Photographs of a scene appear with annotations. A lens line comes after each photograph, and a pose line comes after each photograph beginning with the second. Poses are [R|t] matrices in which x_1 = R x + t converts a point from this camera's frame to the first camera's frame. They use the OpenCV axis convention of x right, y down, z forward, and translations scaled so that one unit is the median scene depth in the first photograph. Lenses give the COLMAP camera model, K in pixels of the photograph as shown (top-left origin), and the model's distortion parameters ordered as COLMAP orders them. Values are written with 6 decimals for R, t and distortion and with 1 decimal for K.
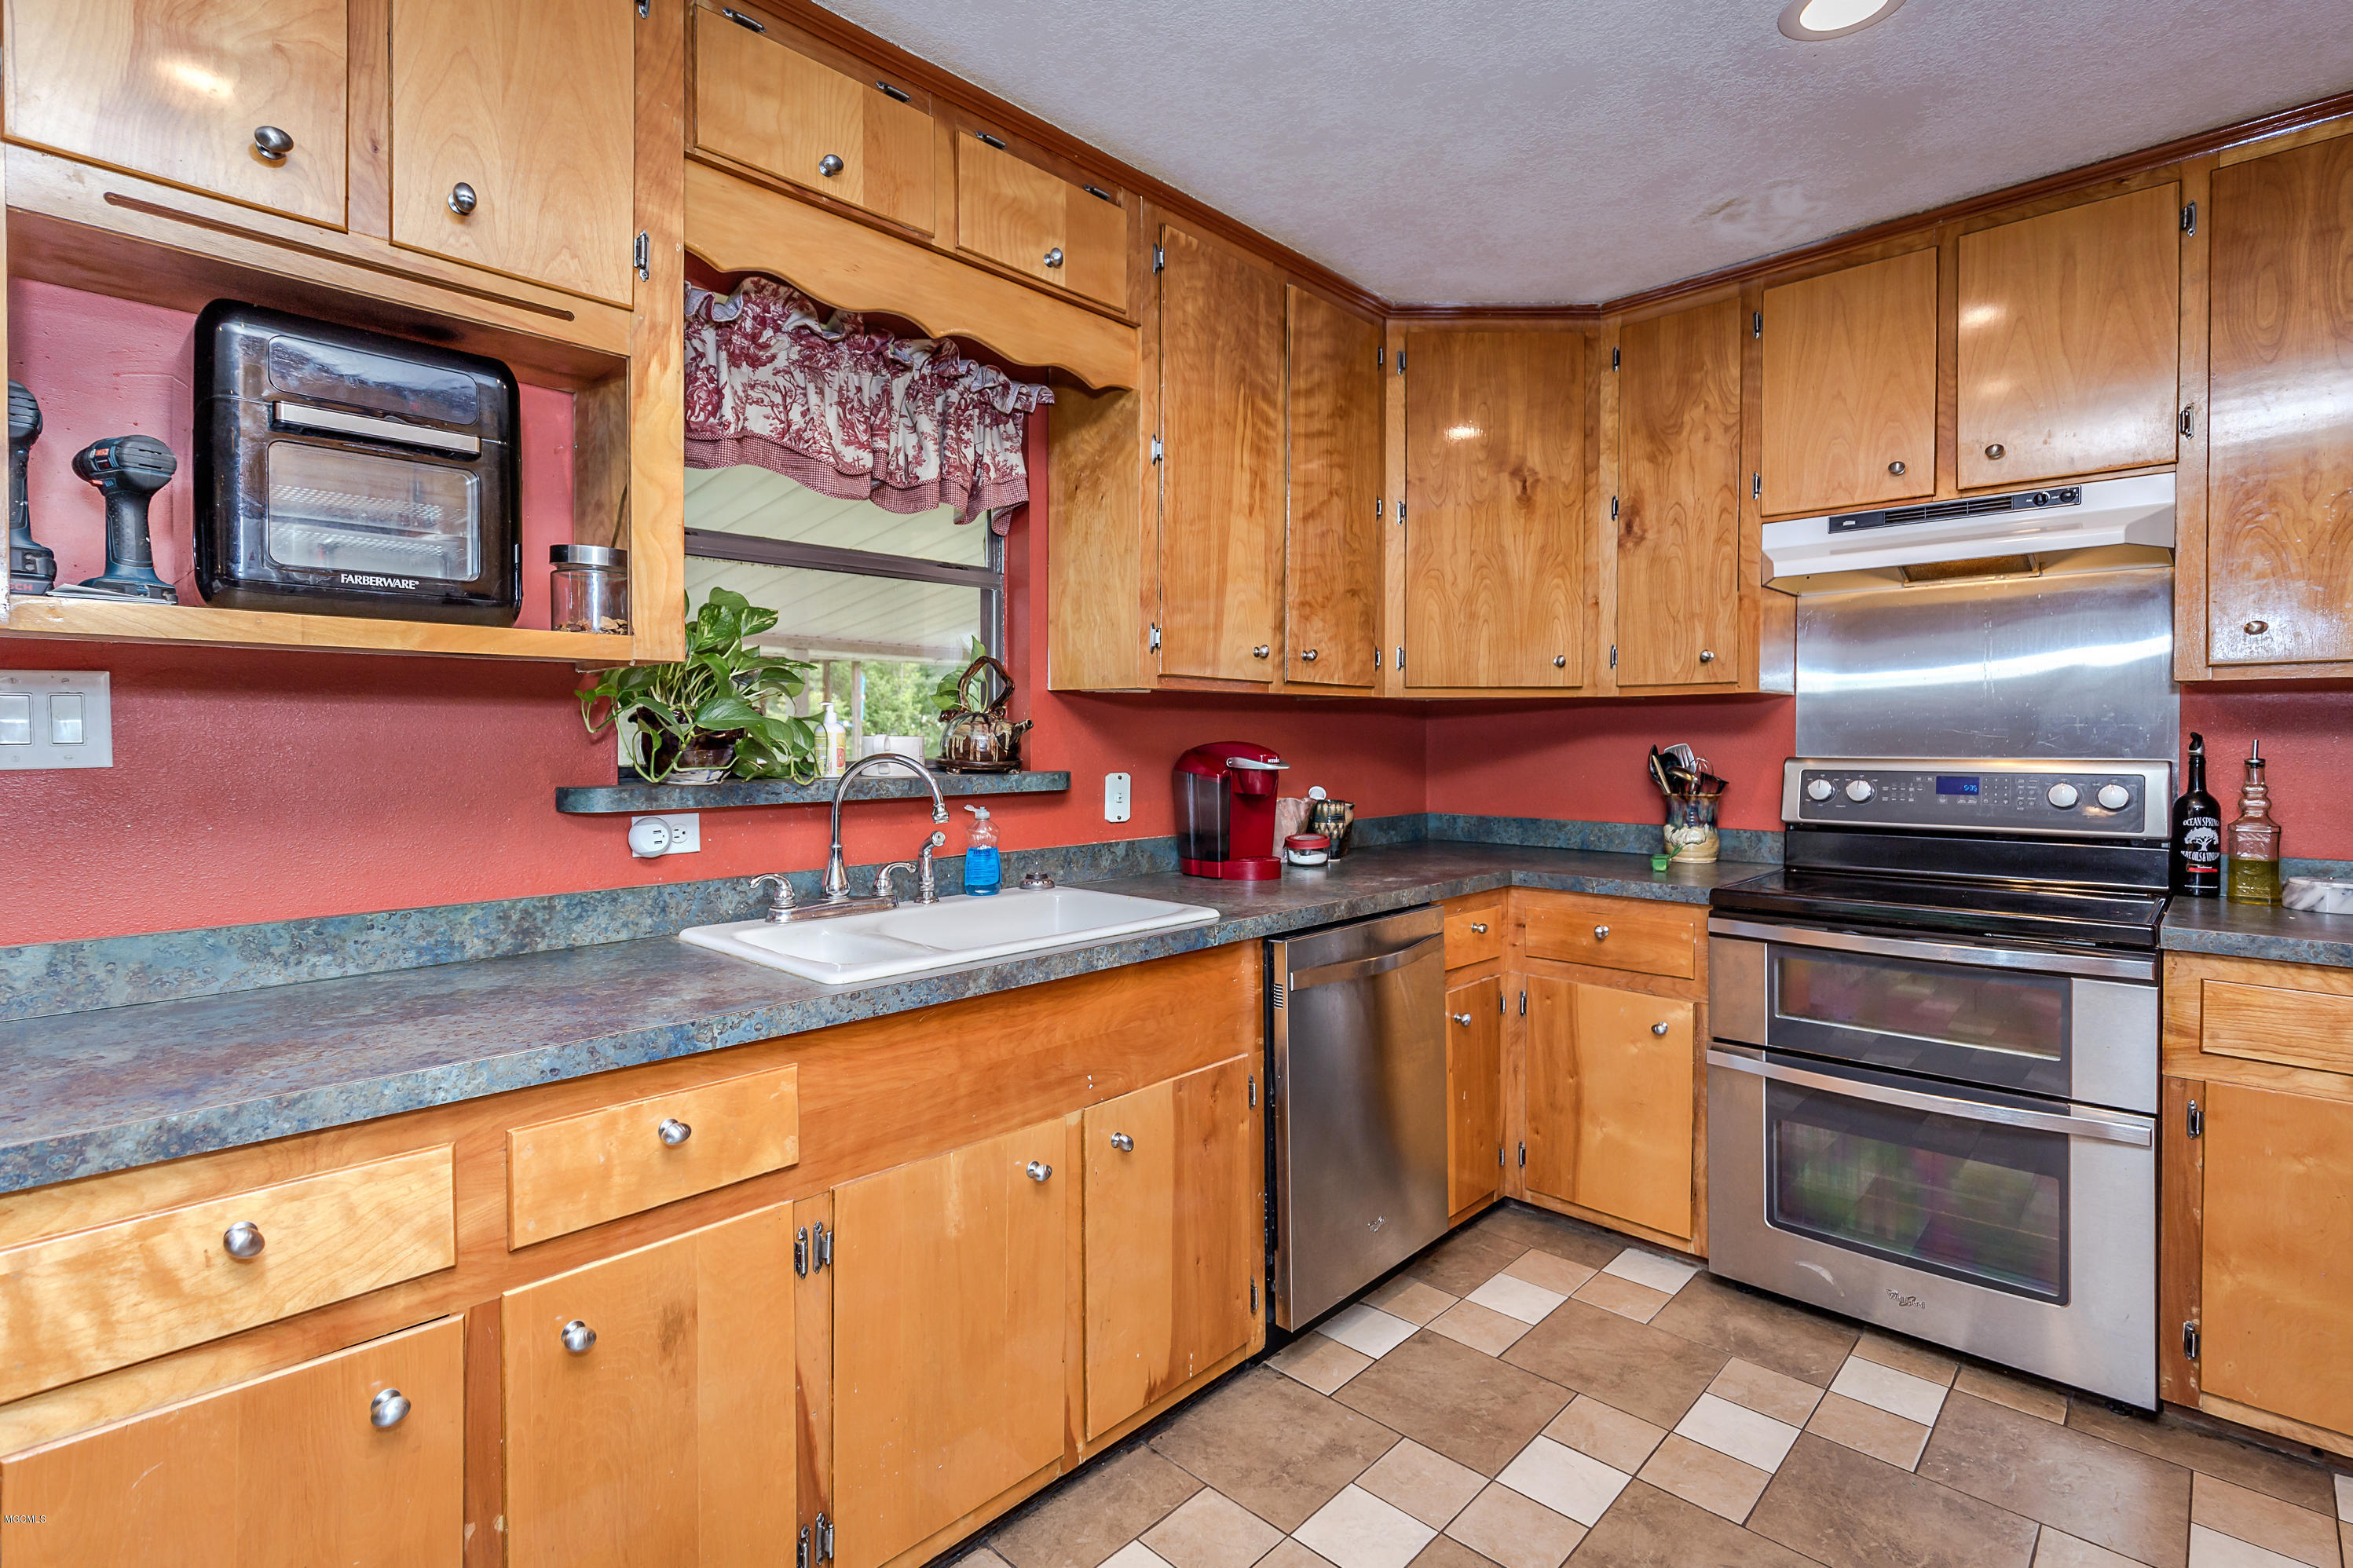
lens RADIAL K [[1085.3, 0, 1164.9], [0, 1085.3, 758.2], [0, 0, 1]] dist [0.004075, 0.000053]
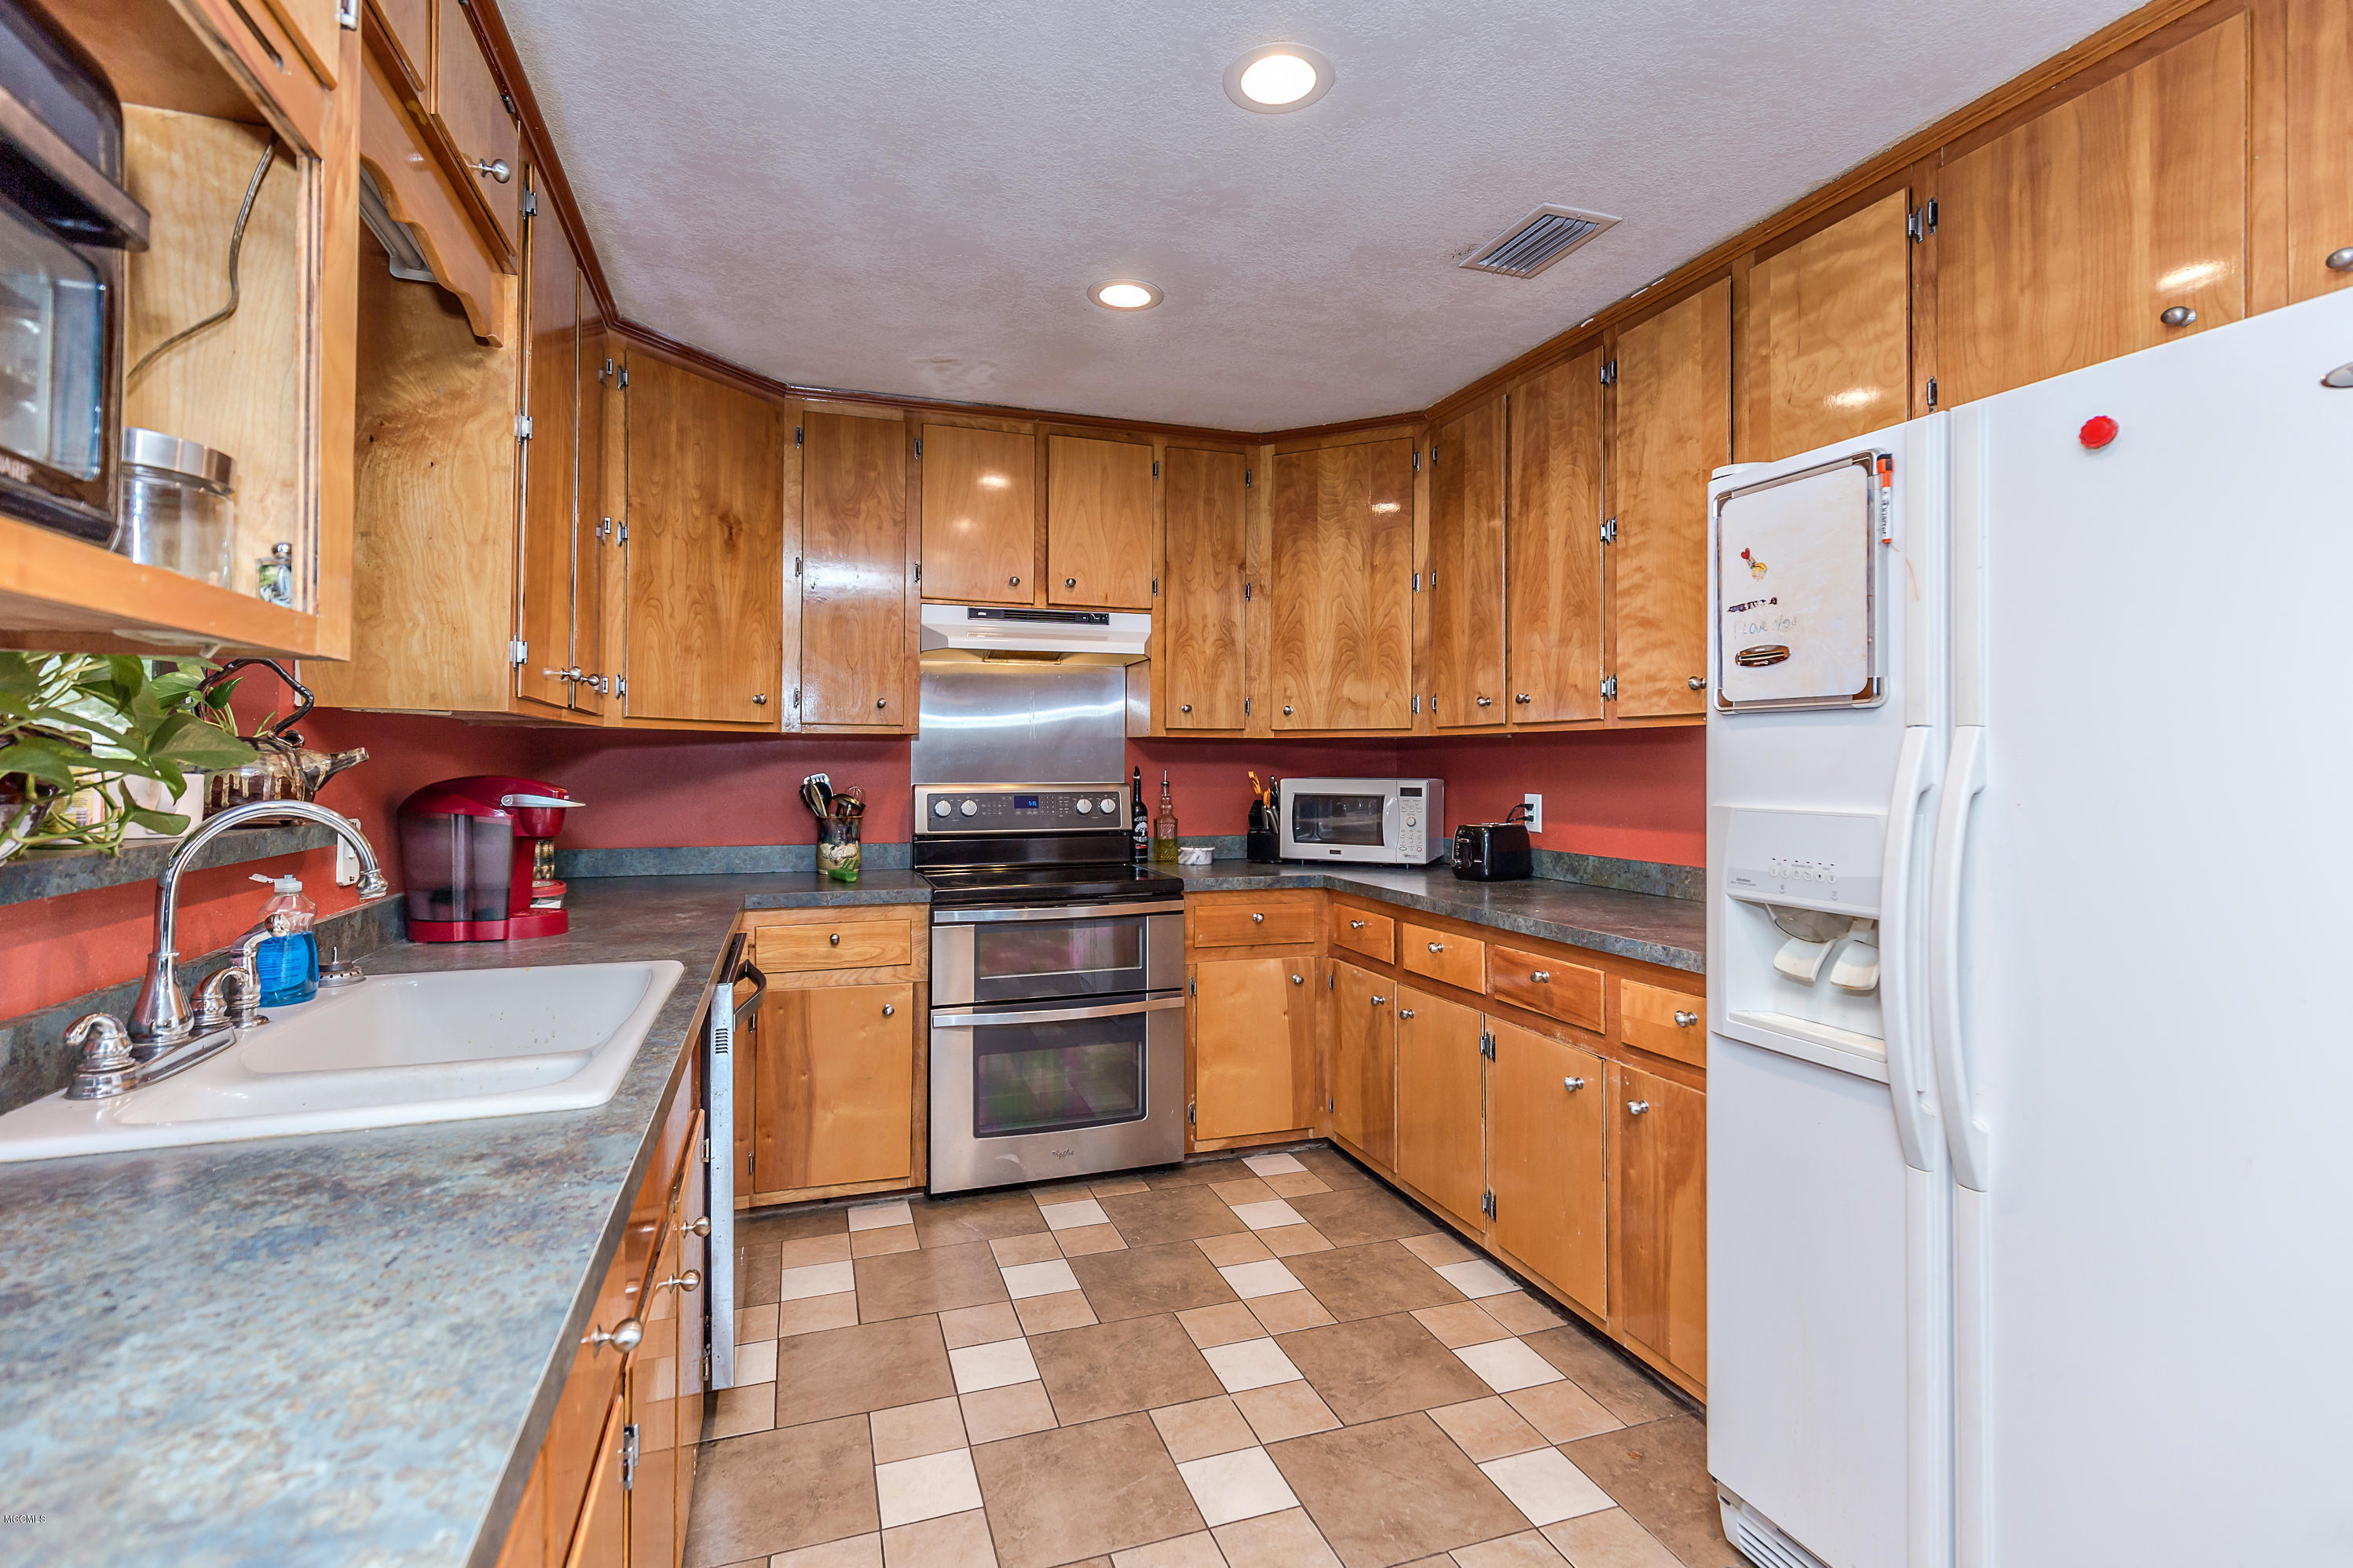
lens RADIAL K [[1085.3, 0, 1116.4], [0, 1085.3, 759.8], [0, 0, 1]] dist [0.004075, 0.000053]
pose [[0.479945, 0.004681, 0.877286, -0.462400], [0.013931, 0.999819, -0.012956, -0.010517], [-0.877188, 0.018440, 0.479792, 0.182813]]
